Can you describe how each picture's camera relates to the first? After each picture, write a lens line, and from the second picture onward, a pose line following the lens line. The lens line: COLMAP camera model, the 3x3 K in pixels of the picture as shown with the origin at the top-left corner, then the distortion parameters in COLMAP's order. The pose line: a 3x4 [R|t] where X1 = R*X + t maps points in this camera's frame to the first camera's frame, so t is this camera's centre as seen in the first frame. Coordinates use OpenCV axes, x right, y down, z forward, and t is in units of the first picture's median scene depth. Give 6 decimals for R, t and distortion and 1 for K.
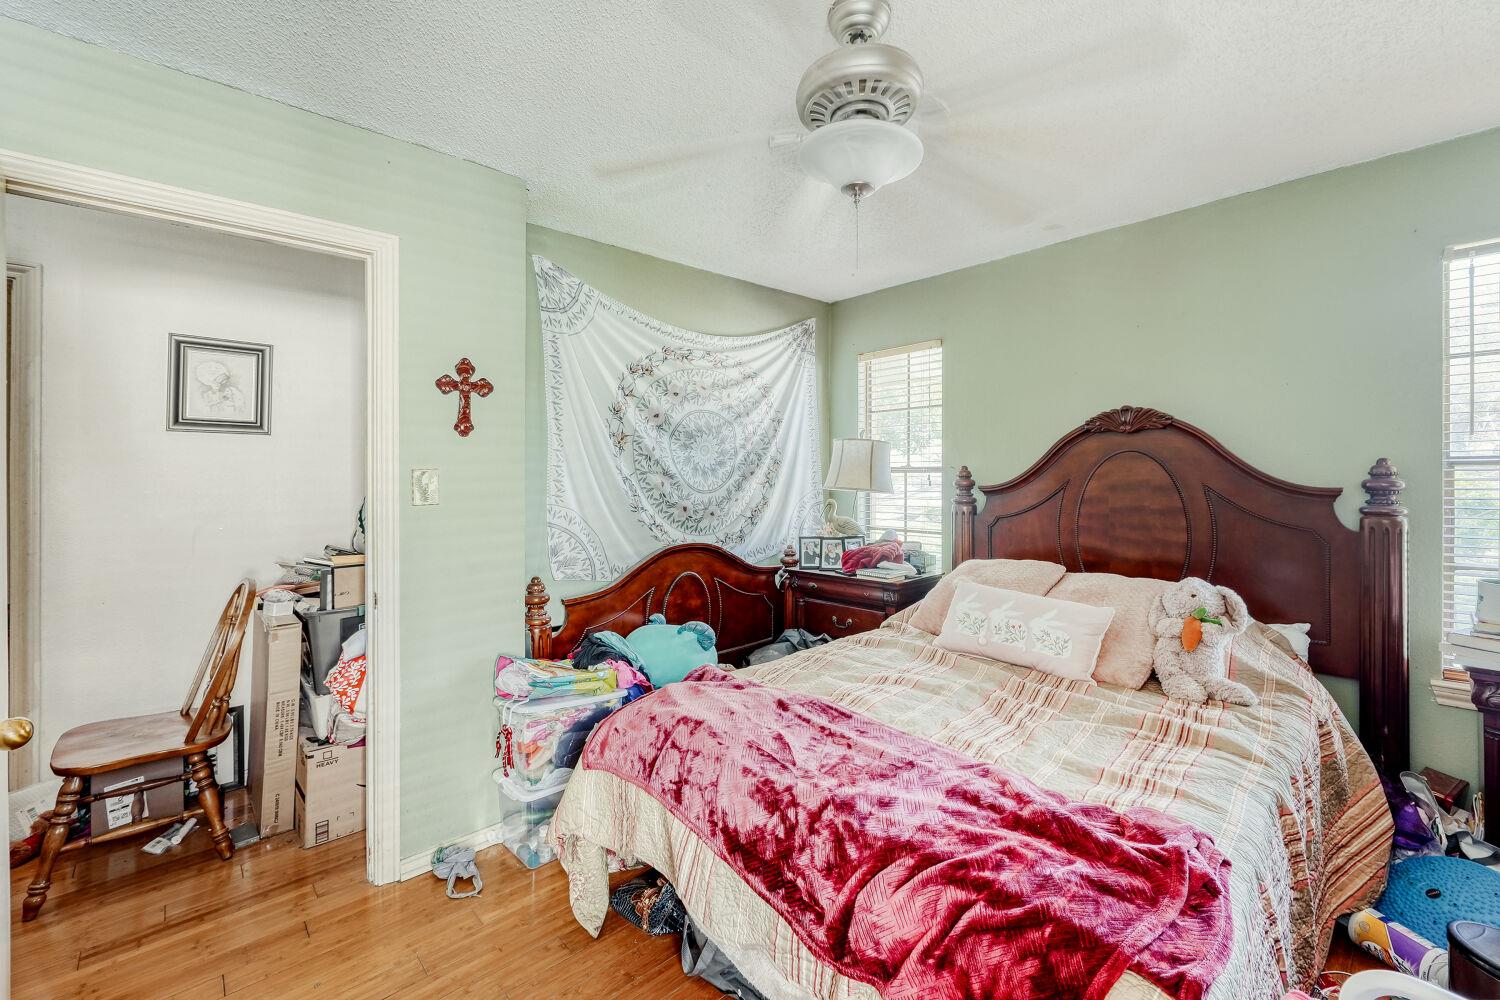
lens RADIAL K [[597.6, 0, 753.0], [0, 597.6, 480.1], [0, 0, 1]] dist [-0.012999, -0.000208]
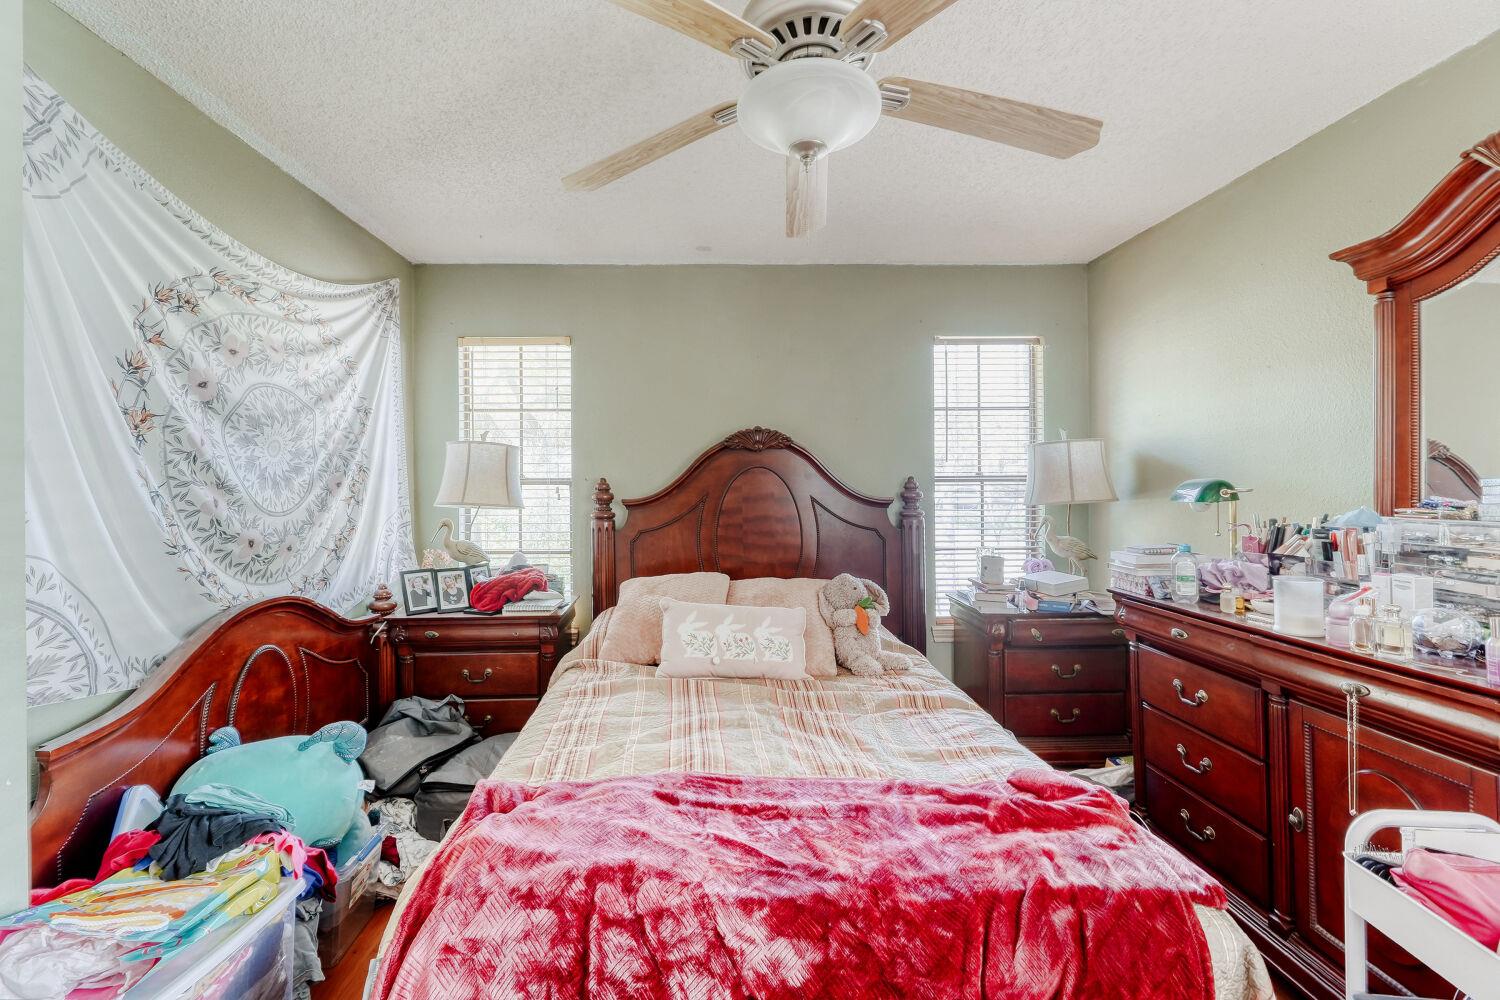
lens RADIAL K [[621.8, 0, 754.1], [0, 621.8, 489.5], [0, 0, 1]] dist [-0.002419, -0.000469]
pose [[0.686467, -0.001216, 0.727160, -0.220424], [0.004490, 0.999987, -0.002566, -0.002479], [-0.727147, 0.005027, 0.686464, 0.193450]]
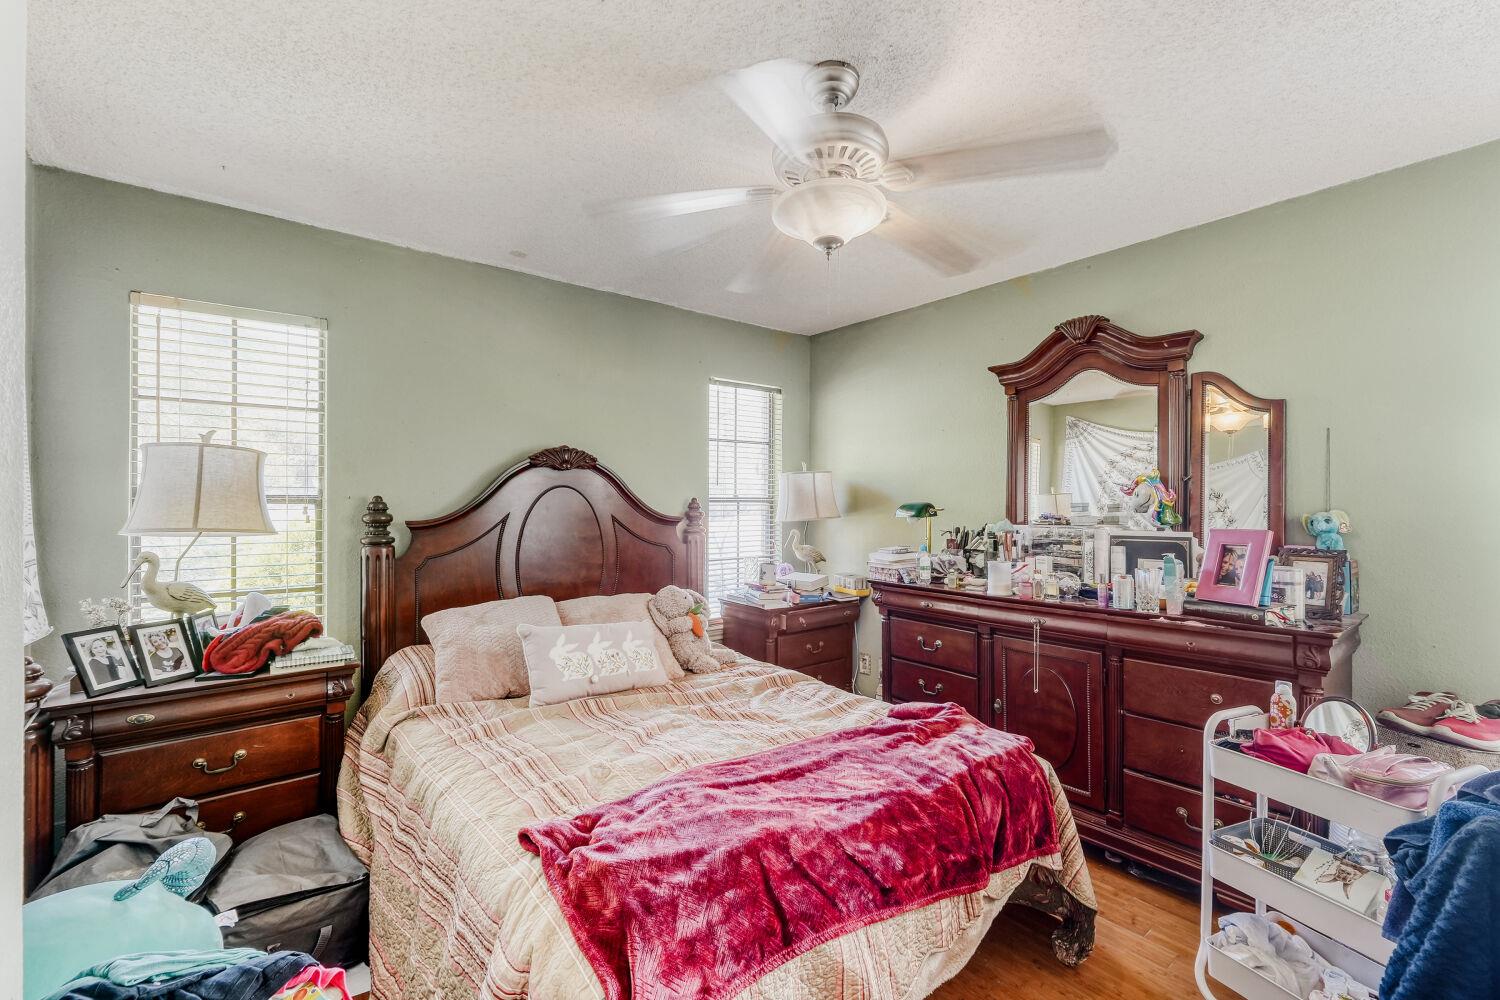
lens RADIAL K [[618.1, 0, 748.7], [0, 618.1, 510.4], [0, 0, 1]] dist [-0.000895, -0.000064]
pose [[0.113307, -0.003173, 0.993555, -0.458970], [0.006680, 0.999975, 0.002432, -0.004095], [-0.993538, 0.006362, 0.113325, 0.506102]]
